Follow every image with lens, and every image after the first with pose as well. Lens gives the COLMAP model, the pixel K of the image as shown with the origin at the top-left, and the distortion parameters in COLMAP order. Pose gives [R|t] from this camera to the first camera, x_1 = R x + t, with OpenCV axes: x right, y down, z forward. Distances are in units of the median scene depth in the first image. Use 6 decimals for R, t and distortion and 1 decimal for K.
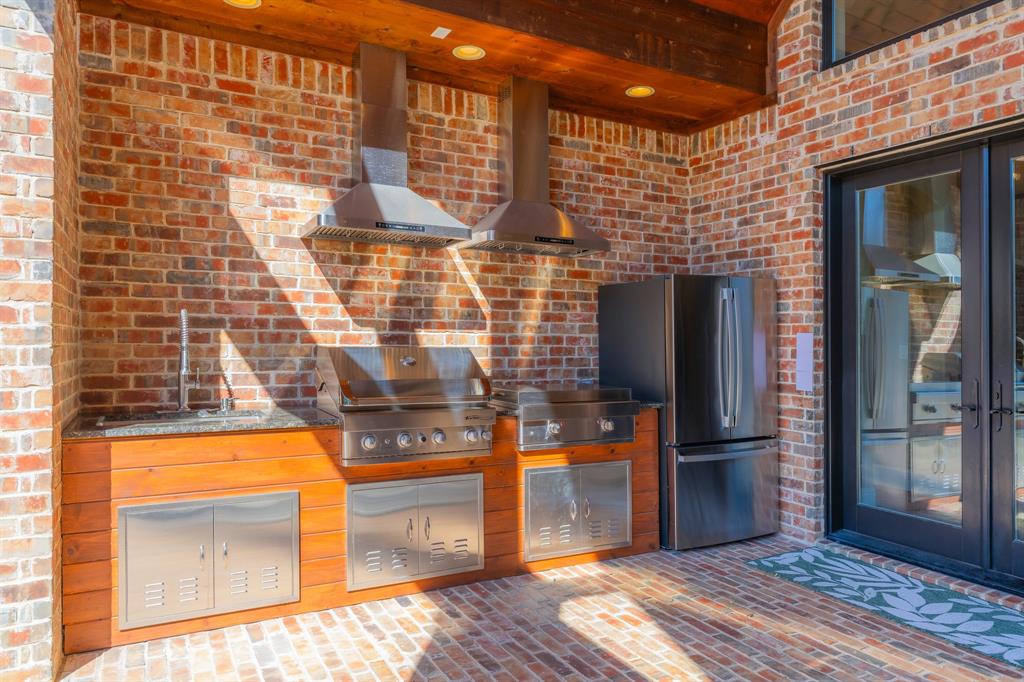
lens RADIAL K [[692.5, 0, 513.0], [0, 692.5, 347.8], [0, 0, 1]] dist [0.003559, -0.001013]
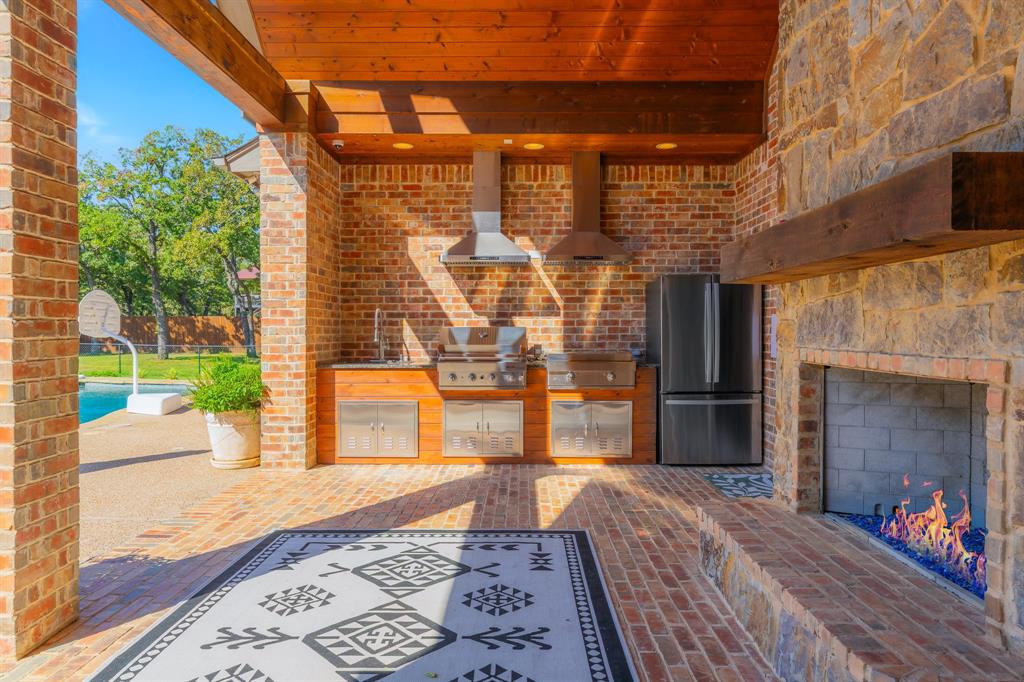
lens RADIAL K [[646.1, 0, 513.3], [0, 646.1, 342.1], [0, 0, 1]] dist [0.000520, -0.000108]
pose [[0.872041, 0.000073, -0.489433, 0.629307], [0.003510, 0.999973, 0.006404, 0.024071], [0.489421, -0.007302, 0.872017, -0.347146]]
